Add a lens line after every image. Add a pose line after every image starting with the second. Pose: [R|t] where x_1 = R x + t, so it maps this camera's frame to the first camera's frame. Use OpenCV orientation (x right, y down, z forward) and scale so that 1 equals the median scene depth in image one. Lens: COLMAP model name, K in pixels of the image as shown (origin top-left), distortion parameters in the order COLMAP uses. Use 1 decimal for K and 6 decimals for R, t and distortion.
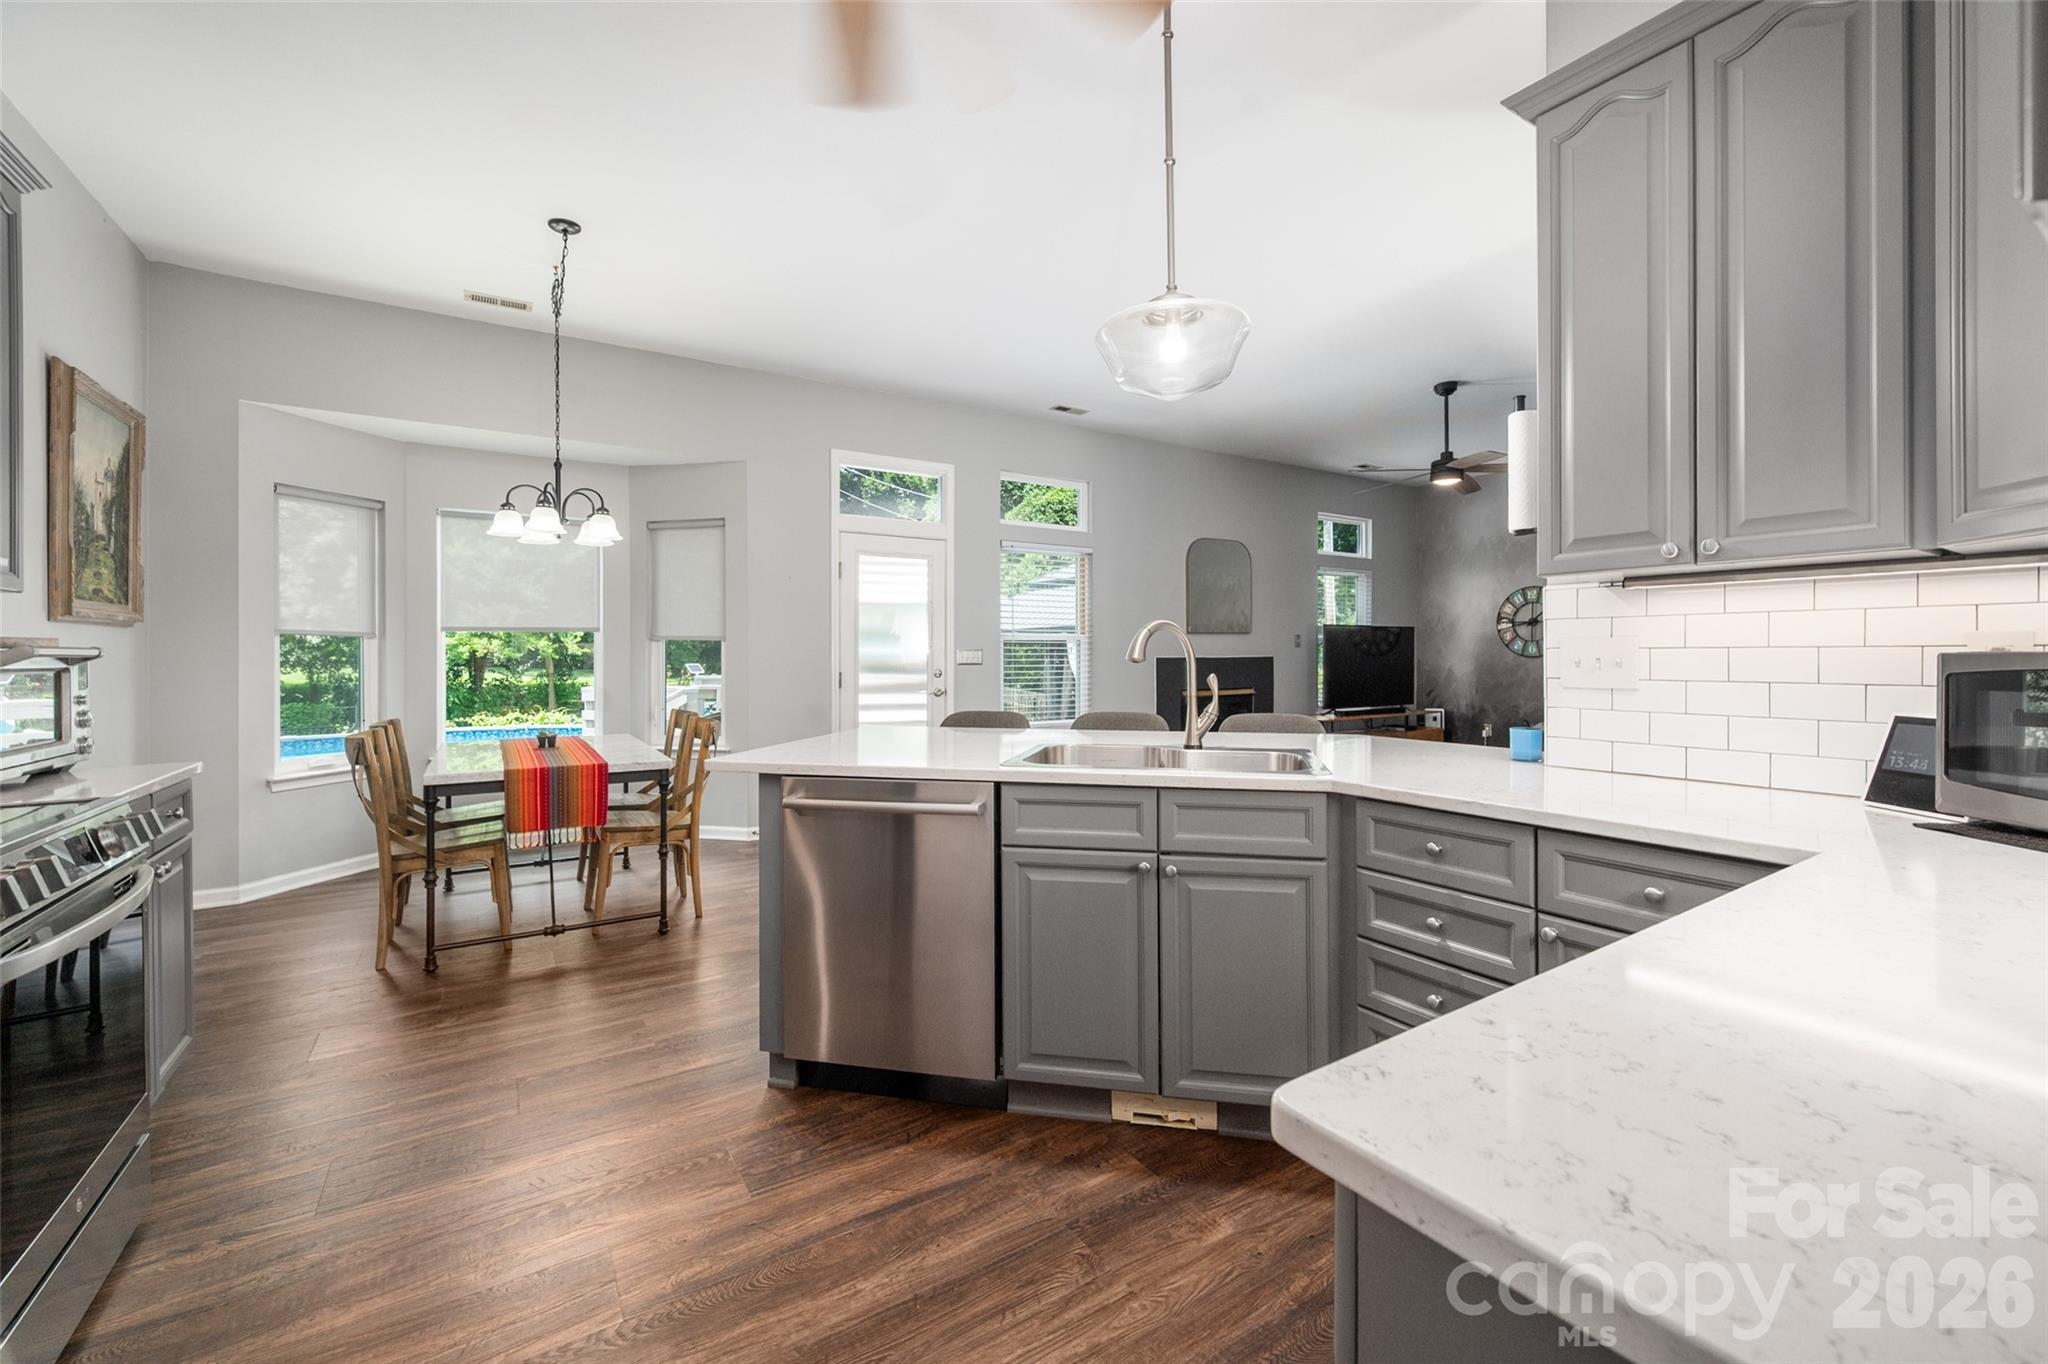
lens RADIAL K [[838.5, 0, 1027.3], [0, 838.5, 665.1], [0, 0, 1]] dist [-0.004312, 0.000586]
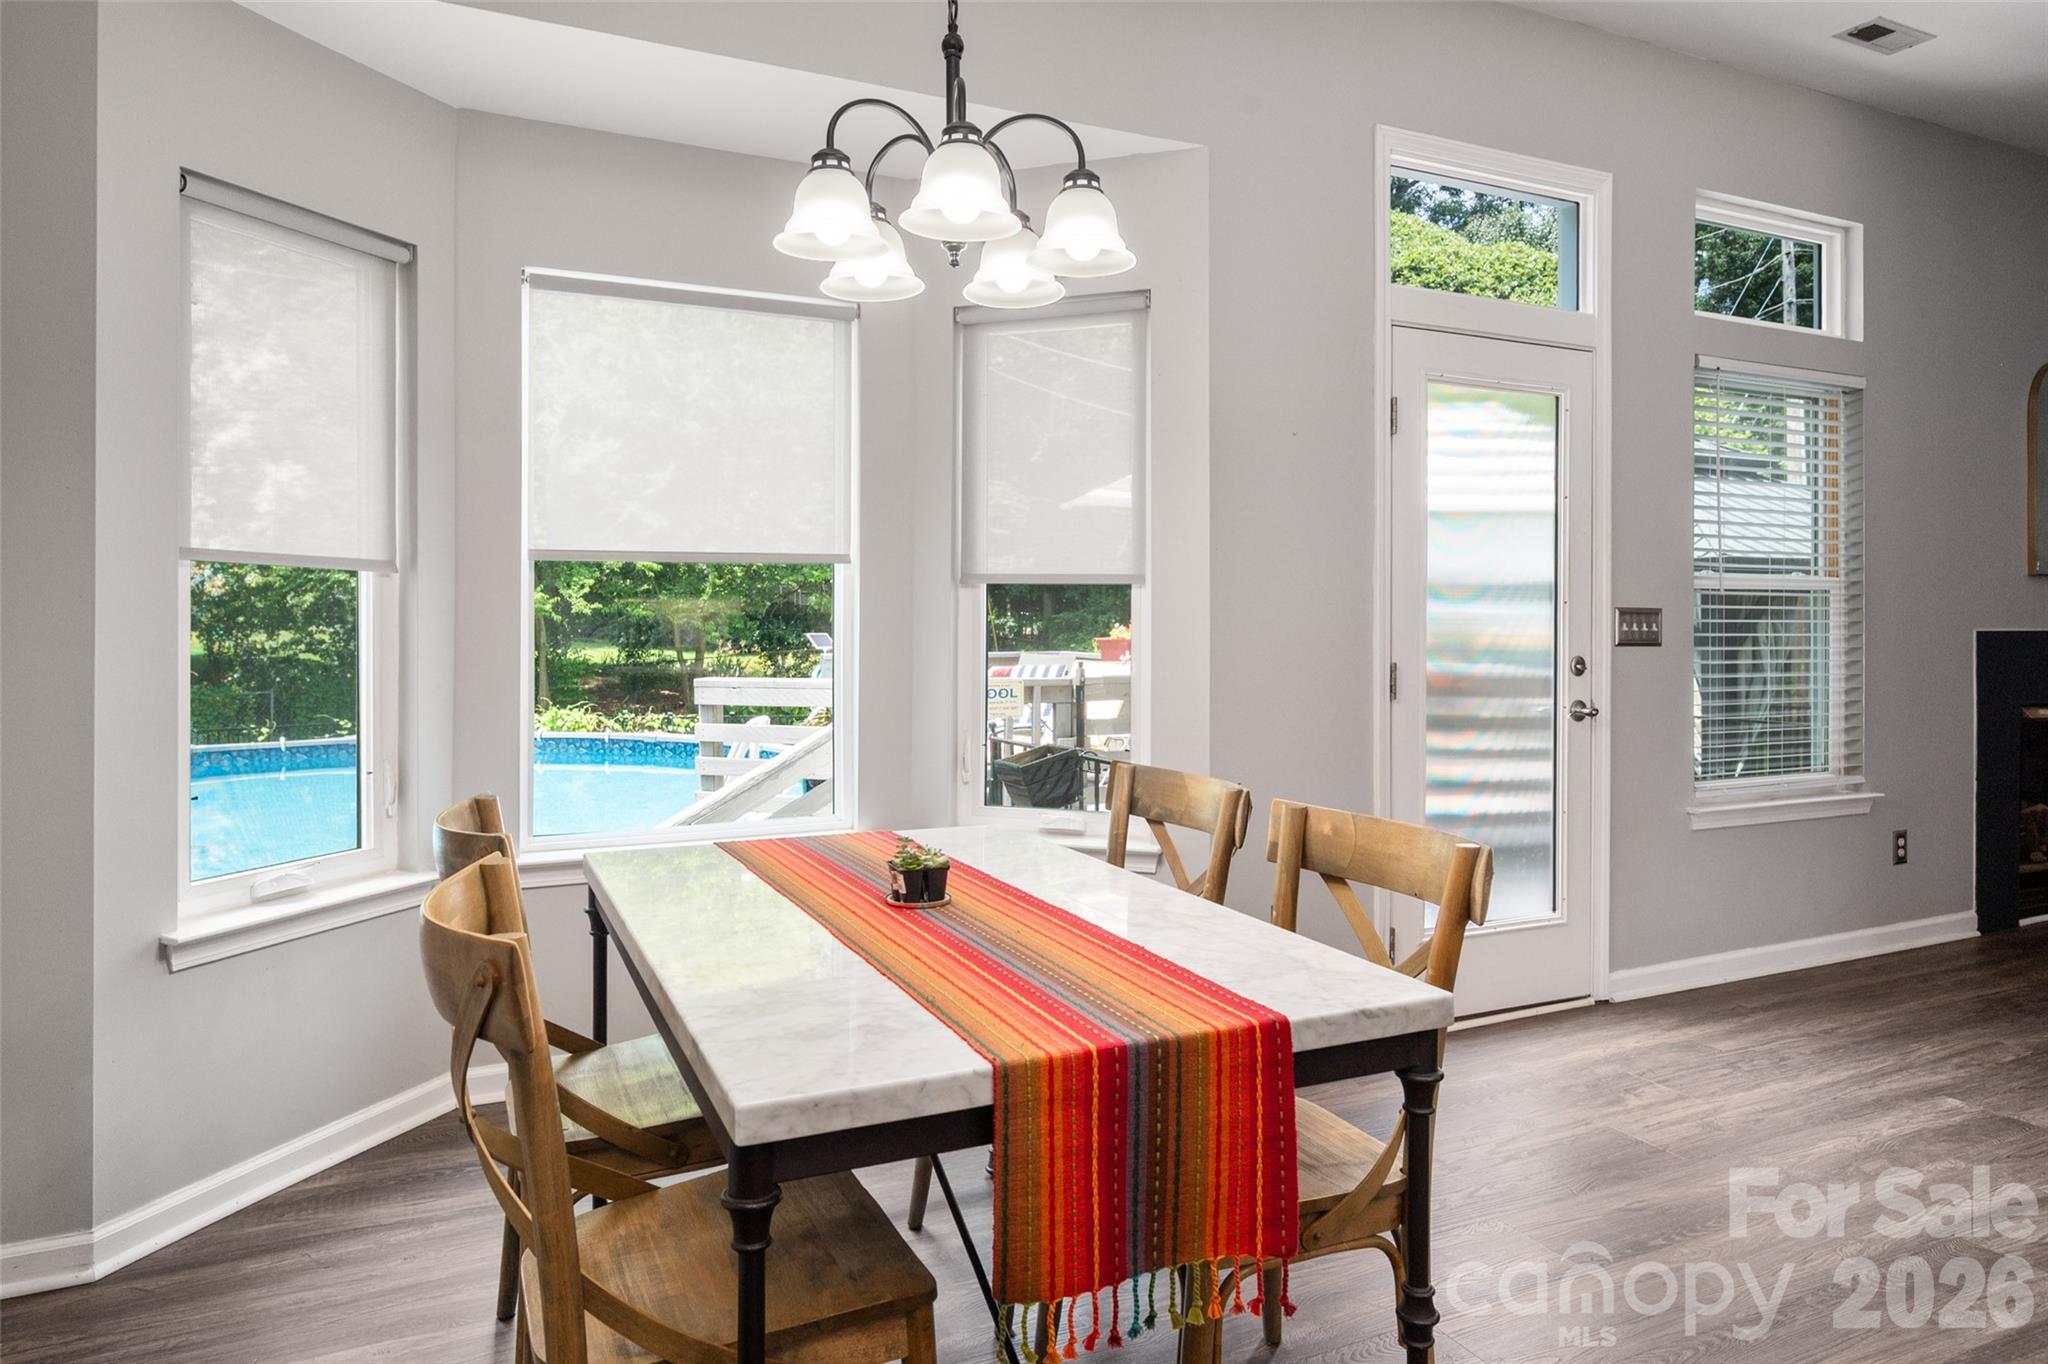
lens RADIAL K [[1275.8, 0, 1008.2], [0, 1275.8, 637.0], [0, 0, 1]] dist [-0.004418, 0.000992]
pose [[0.989414, 0.008111, -0.144894, -0.328591], [-0.007787, 0.999966, 0.002801, -0.004632], [0.144911, -0.001643, 0.989443, 0.356187]]
